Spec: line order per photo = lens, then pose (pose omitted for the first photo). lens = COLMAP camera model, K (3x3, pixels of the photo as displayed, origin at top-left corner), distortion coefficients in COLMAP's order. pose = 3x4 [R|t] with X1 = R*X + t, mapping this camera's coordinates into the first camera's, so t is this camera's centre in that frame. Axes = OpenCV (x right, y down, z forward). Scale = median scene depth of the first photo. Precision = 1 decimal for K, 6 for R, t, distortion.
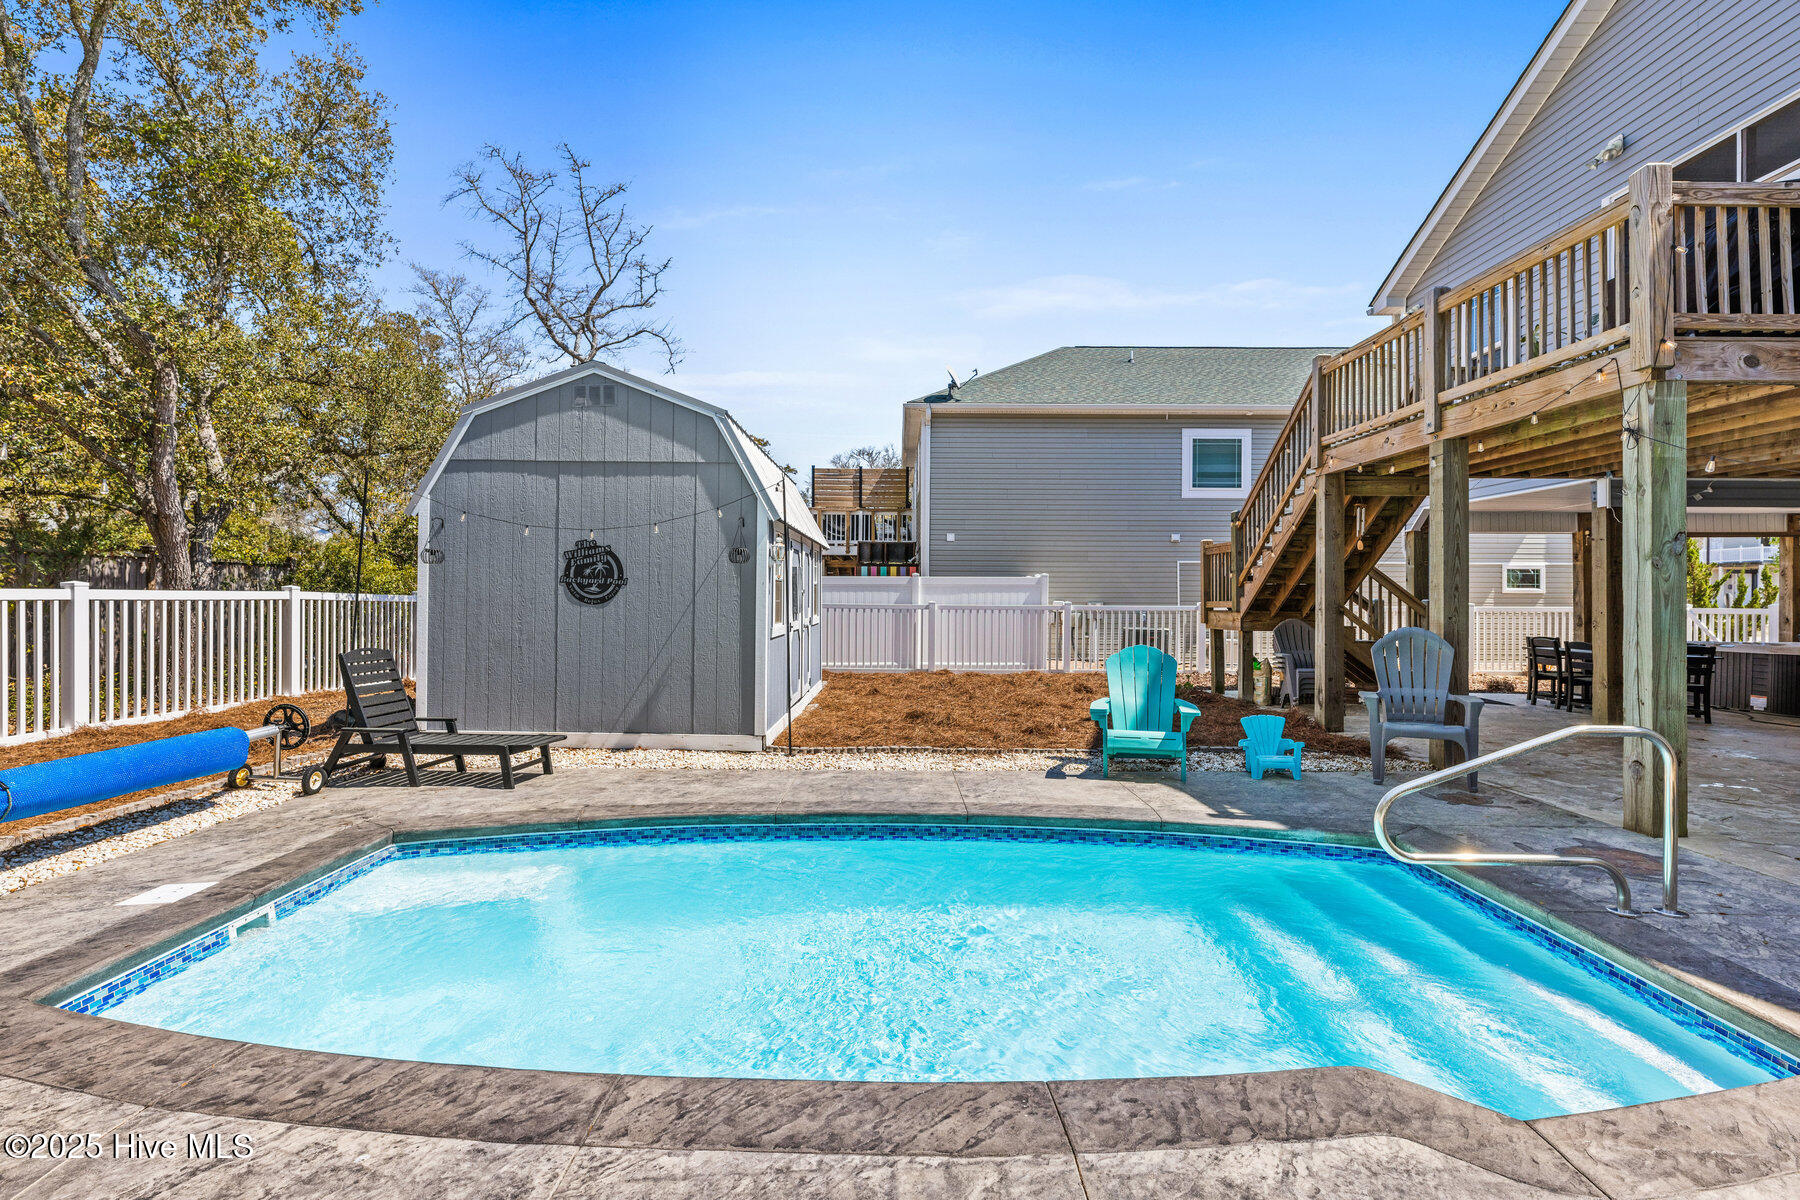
lens RADIAL K [[849.4, 0, 896.7], [0, 849.4, 598.3], [0, 0, 1]] dist [-0.000871, -0.000451]
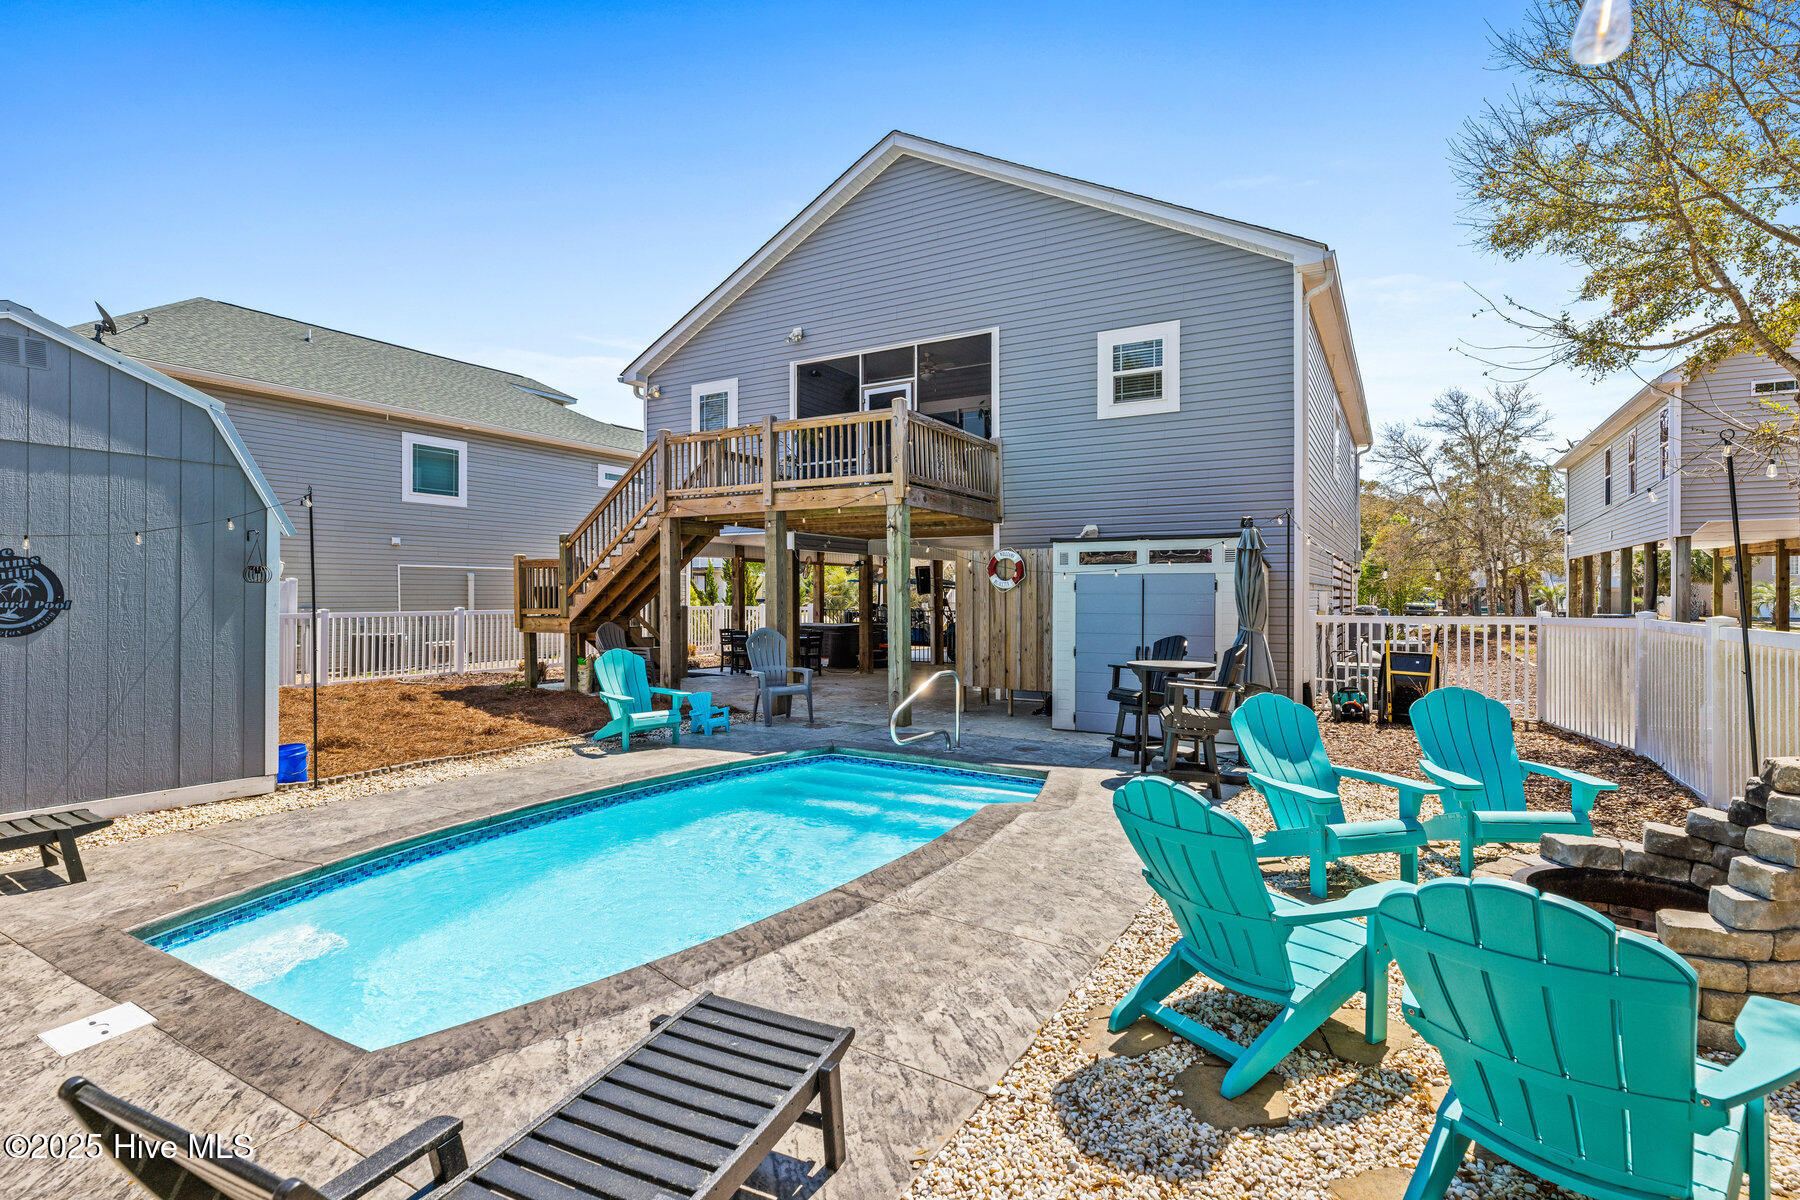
lens RADIAL K [[849.4, 0, 902.6], [0, 849.4, 597.6], [0, 0, 1]] dist [-0.000871, -0.000451]
pose [[0.505775, -0.005928, 0.862645, -0.609268], [0.000468, 0.999978, 0.006597, -0.031593], [-0.862665, -0.002933, 0.505767, -0.026556]]
